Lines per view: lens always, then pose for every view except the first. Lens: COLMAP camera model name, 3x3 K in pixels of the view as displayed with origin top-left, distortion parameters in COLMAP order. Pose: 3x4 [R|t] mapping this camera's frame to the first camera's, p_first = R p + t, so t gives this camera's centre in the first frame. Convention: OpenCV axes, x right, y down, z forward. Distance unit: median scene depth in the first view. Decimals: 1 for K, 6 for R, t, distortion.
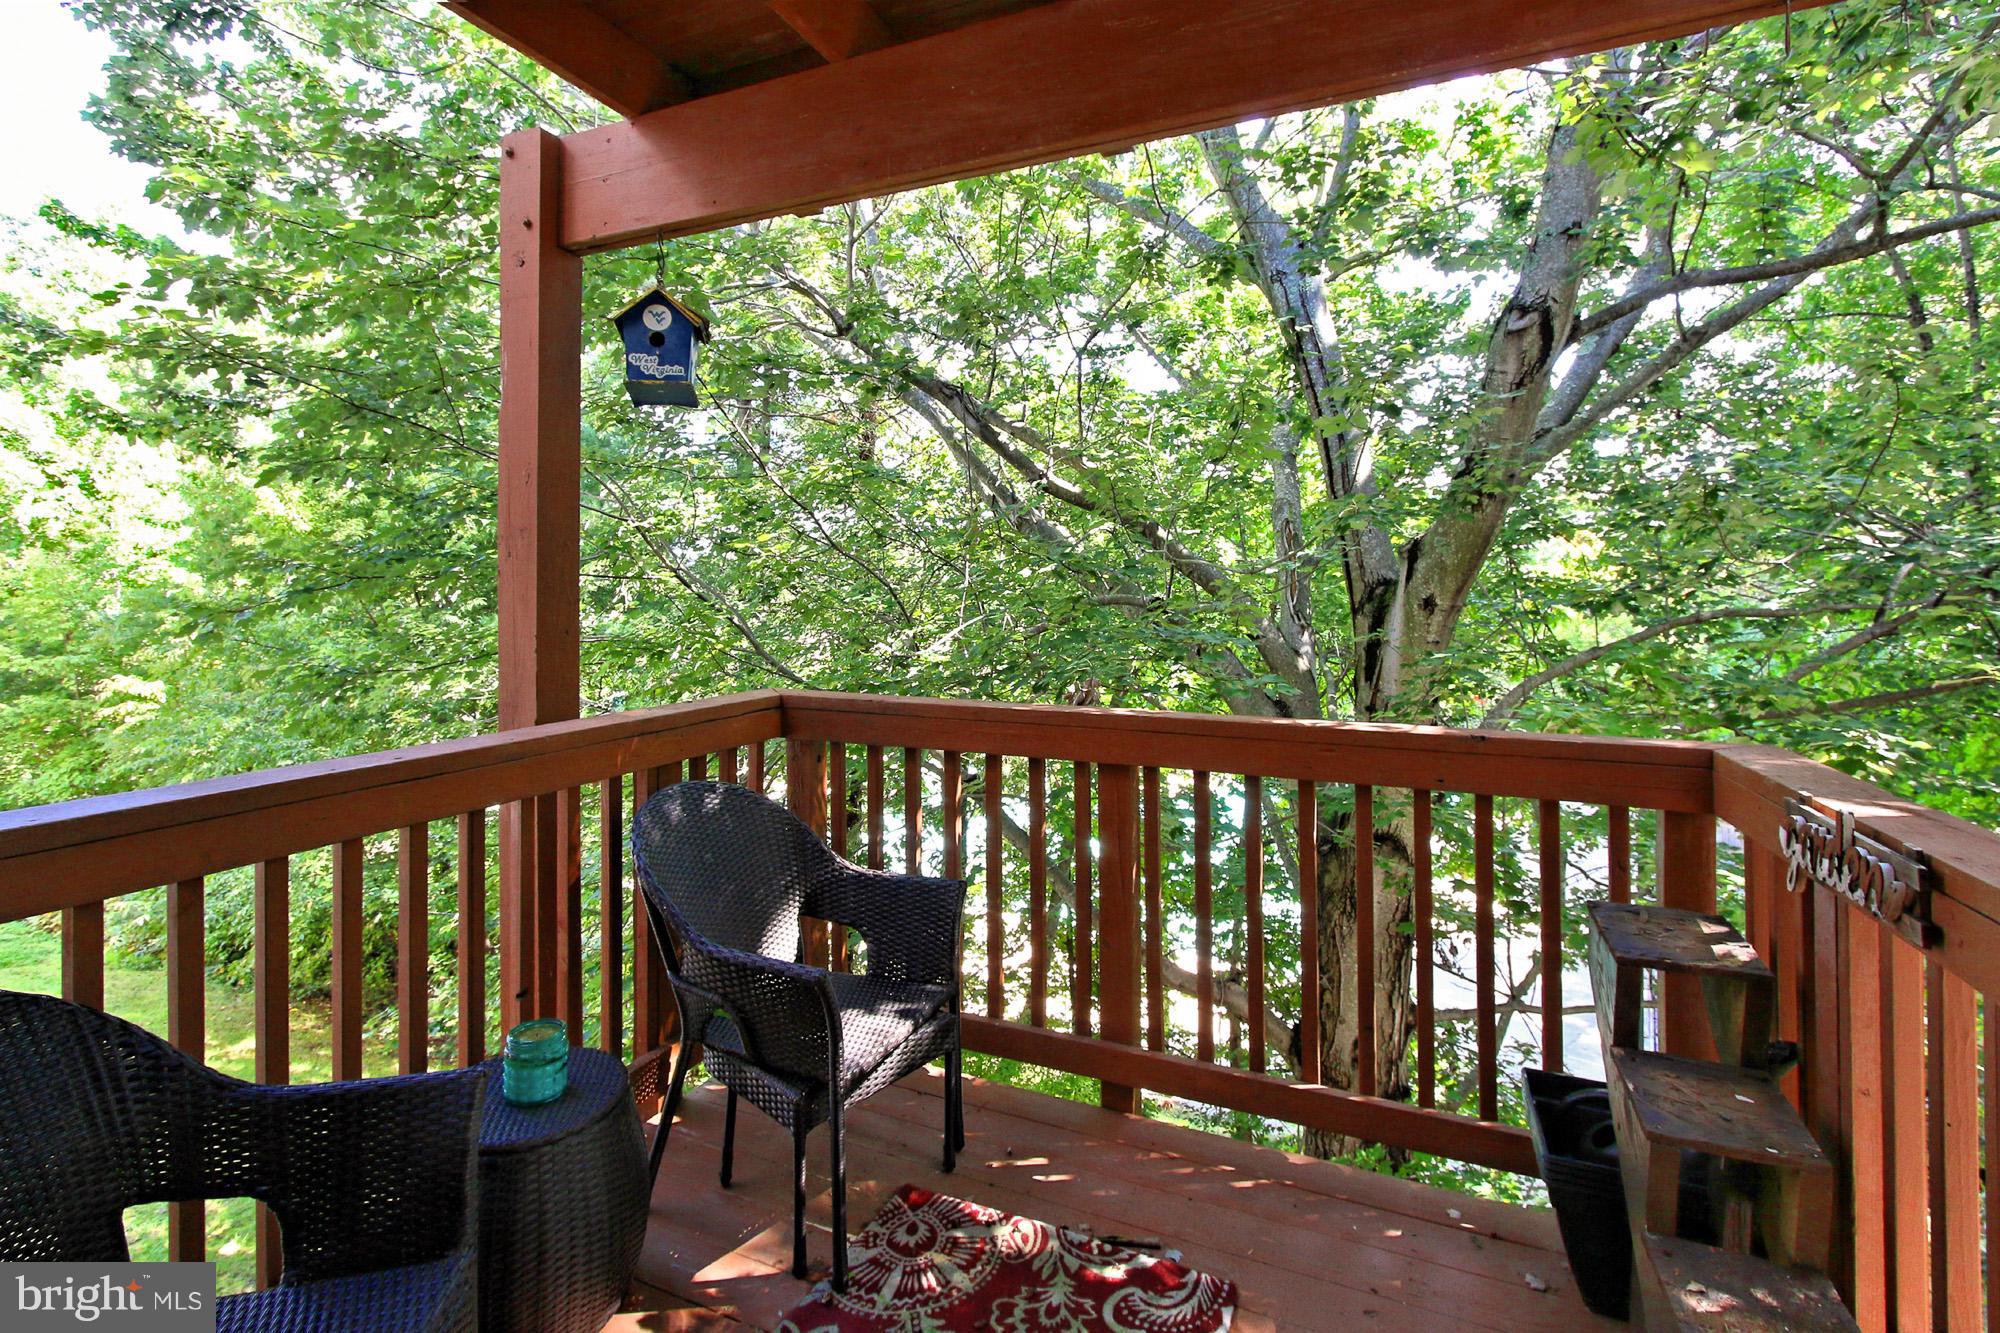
lens RADIAL K [[936.3, 0, 1012.5], [0, 936.3, 585.0], [0, 0, 1]] dist [0.000094, 0.002007]
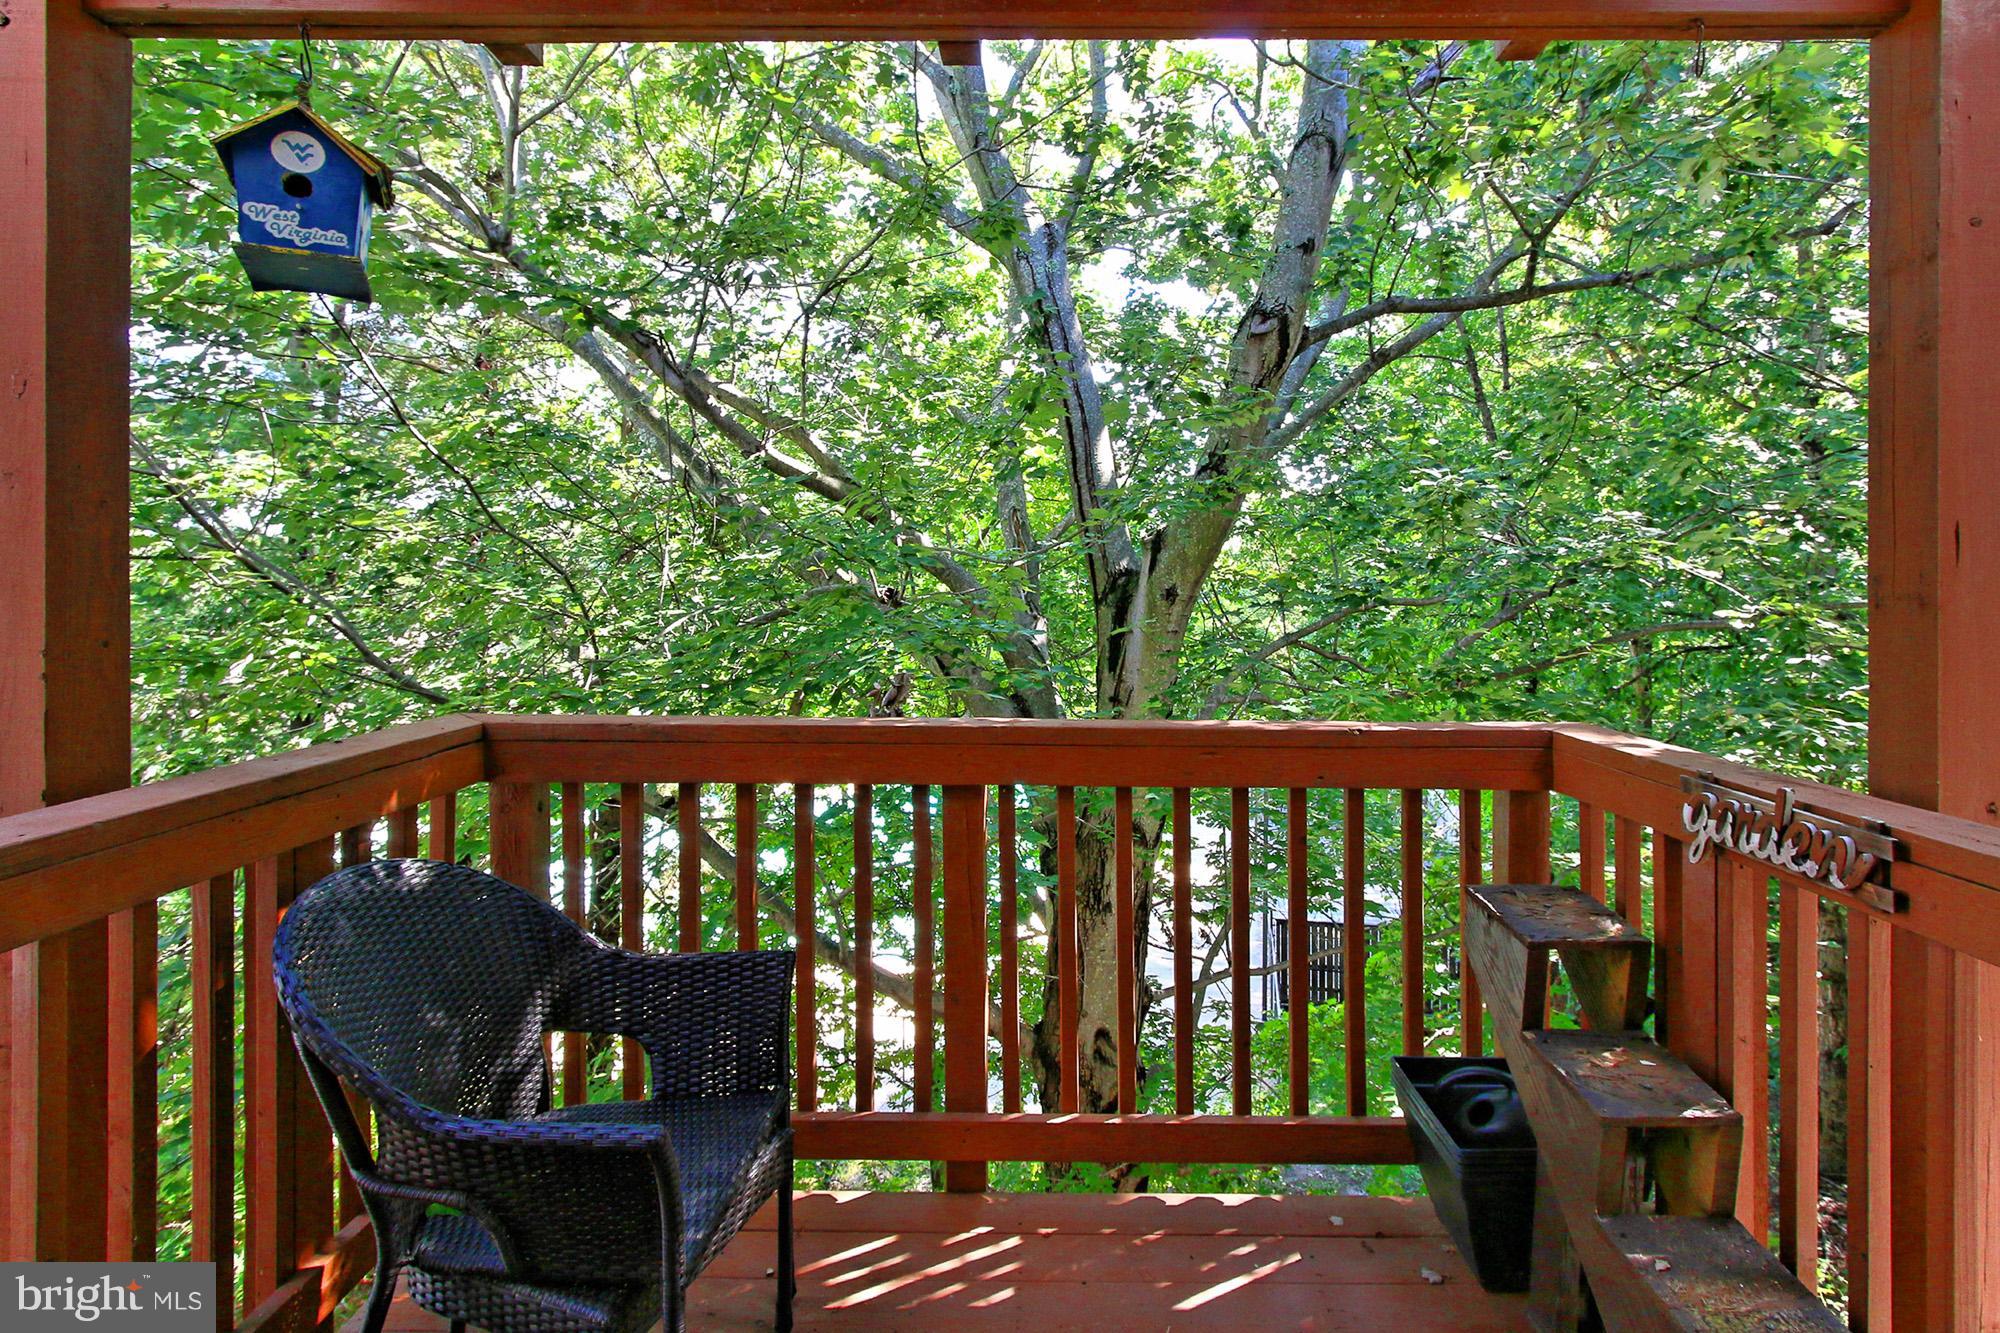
lens RADIAL K [[936.3, 0, 1022.5], [0, 936.3, 587.5], [0, 0, 1]] dist [0.000094, 0.002007]
pose [[0.915583, 0.001434, 0.402127, -0.140523], [-0.006236, 0.999924, 0.010632, 0.003113], [-0.402081, -0.012242, 0.915522, 0.158626]]
